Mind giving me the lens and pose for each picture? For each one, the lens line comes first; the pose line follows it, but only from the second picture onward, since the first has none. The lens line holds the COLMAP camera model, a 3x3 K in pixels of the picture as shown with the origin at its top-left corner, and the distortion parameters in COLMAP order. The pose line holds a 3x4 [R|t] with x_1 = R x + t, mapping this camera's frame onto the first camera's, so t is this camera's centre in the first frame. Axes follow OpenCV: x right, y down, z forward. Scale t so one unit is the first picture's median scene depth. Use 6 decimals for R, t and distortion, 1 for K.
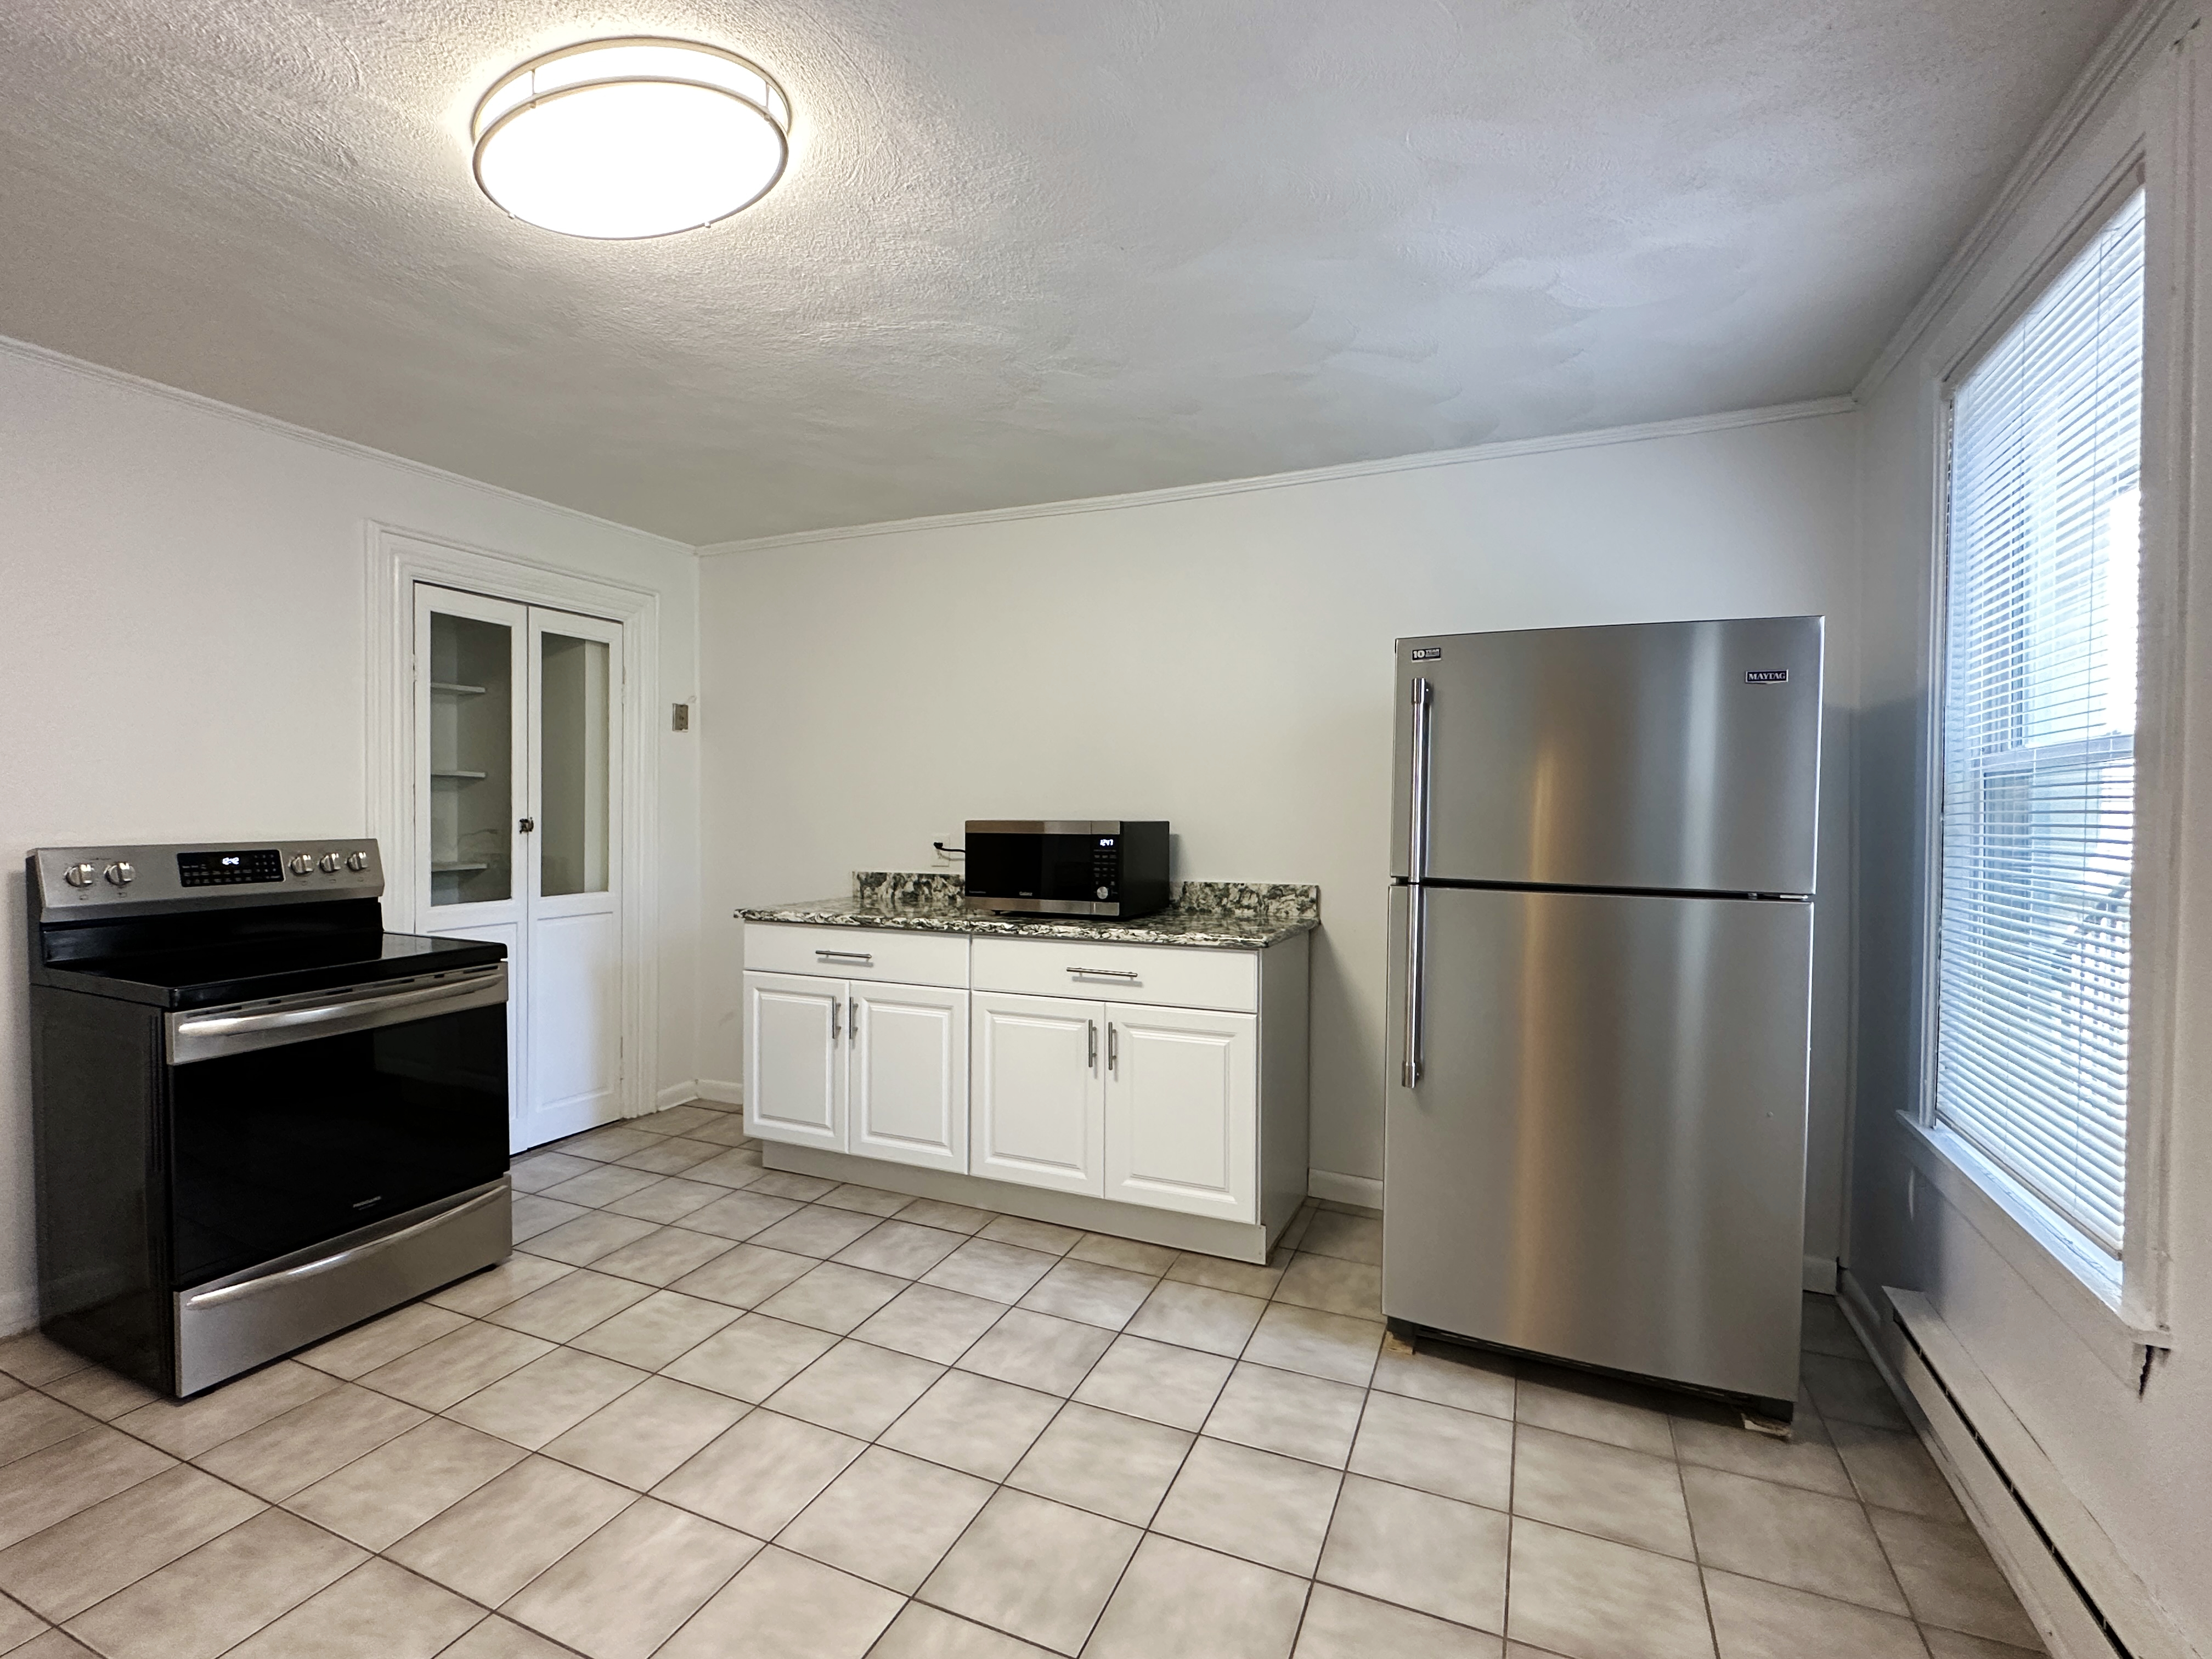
lens RADIAL K [[1010.8, 0, 1099.4], [0, 1010.8, 838.8], [0, 0, 1]] dist [-0.011665, 0.002629]
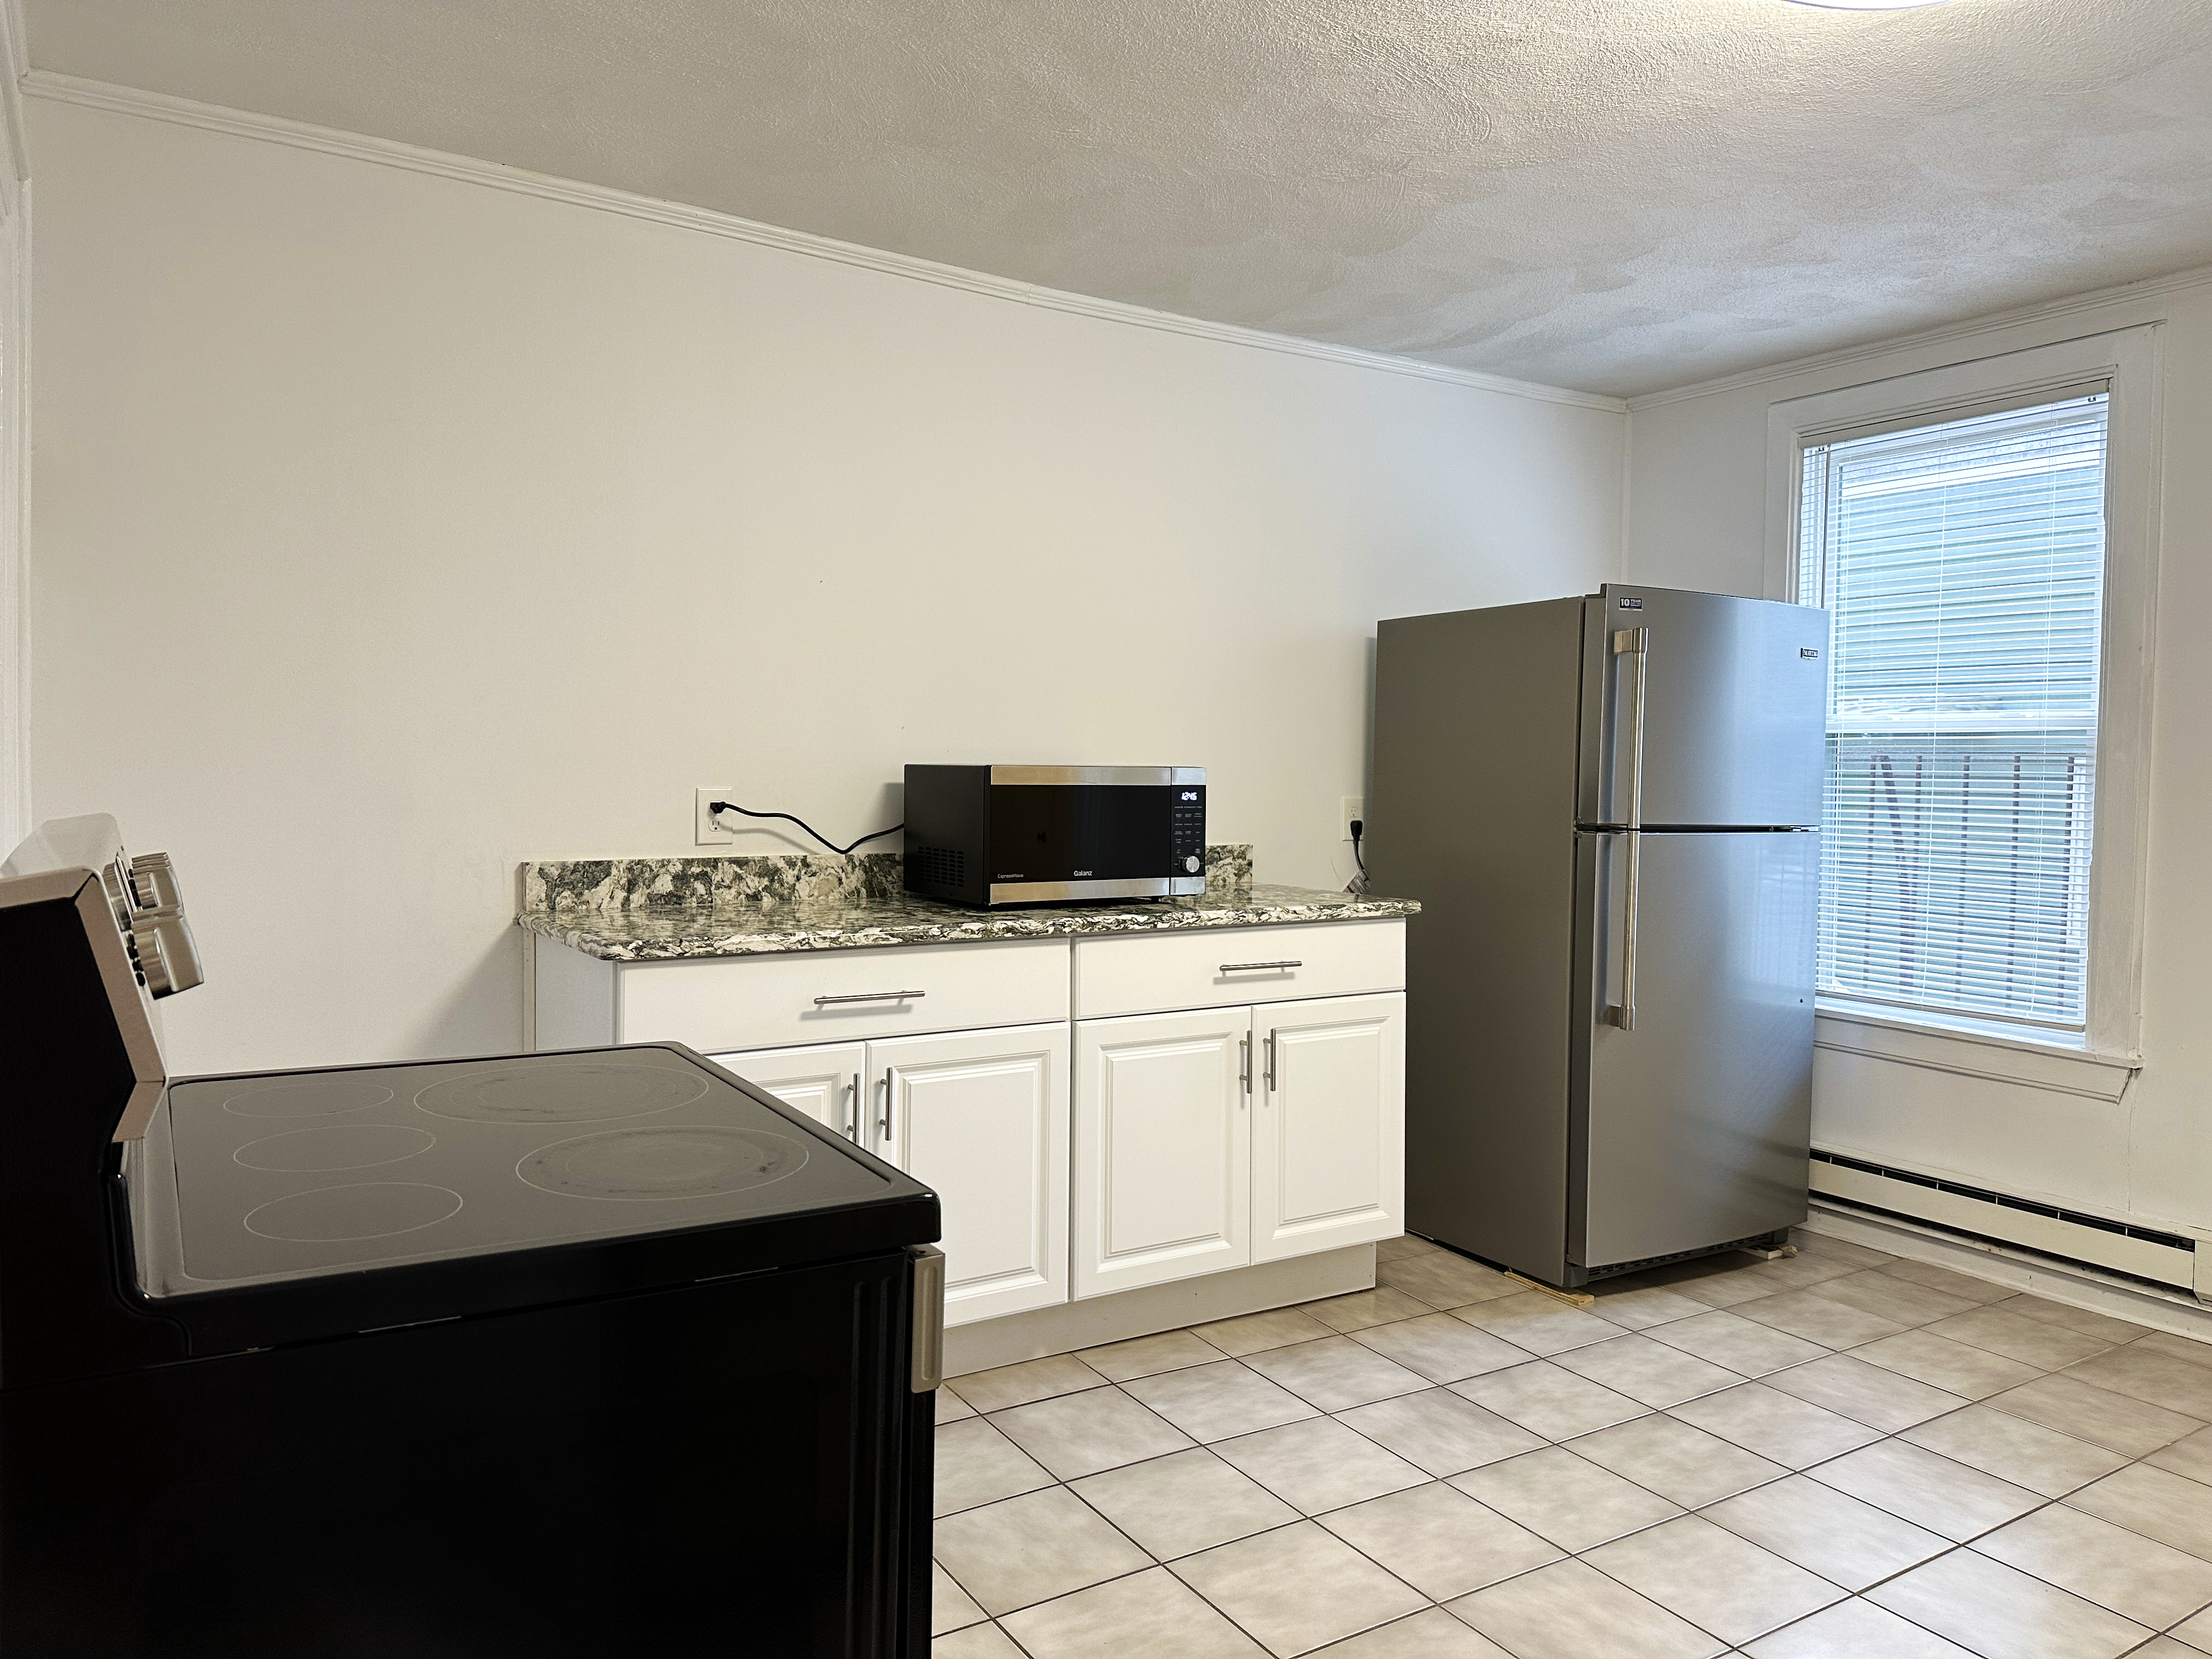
lens RADIAL K [[1556.0, 0, 1118.0], [0, 1556.0, 826.7], [0, 0, 1]] dist [0.026042, -0.033906]
pose [[0.556838, -0.032501, 0.829985, -1.069569], [0.010219, 0.999427, 0.032280, -0.011421], [-0.830558, -0.009493, 0.556851, 0.464074]]
